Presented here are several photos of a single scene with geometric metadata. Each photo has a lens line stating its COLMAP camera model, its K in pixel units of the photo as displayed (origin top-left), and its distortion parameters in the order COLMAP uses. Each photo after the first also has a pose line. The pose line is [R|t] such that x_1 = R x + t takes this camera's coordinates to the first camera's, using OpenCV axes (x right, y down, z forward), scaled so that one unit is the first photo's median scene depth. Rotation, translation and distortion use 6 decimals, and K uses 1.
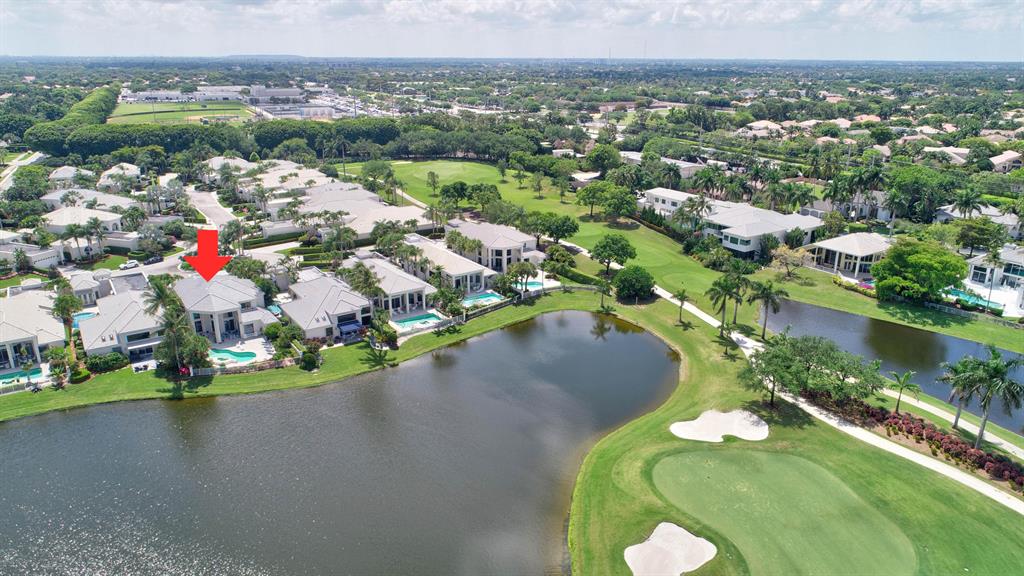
lens RADIAL K [[693.6, 0, 512.0], [0, 693.6, 288.0], [0, 0, 1]] dist [-0.001394, -0.003583]
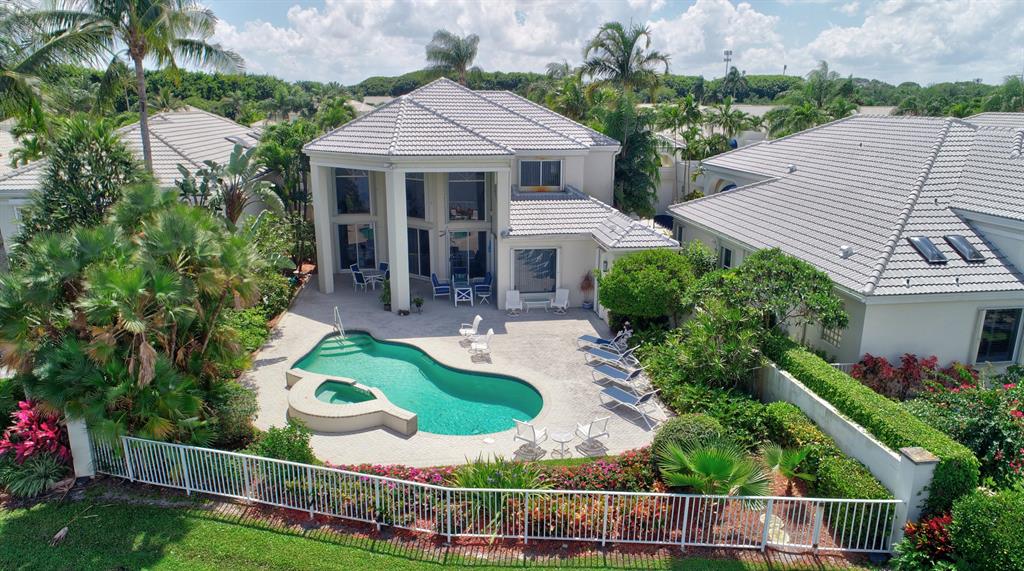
lens RADIAL K [[697.0, 0, 512.0], [0, 697.0, 285.5], [0, 0, 1]] dist [-0.001574, -0.000781]
pose [[0.892335, 0.115352, -0.436385, -0.224972], [-0.145800, 0.988629, -0.036809, 0.055996], [0.427177, 0.096471, 0.899007, 0.620620]]
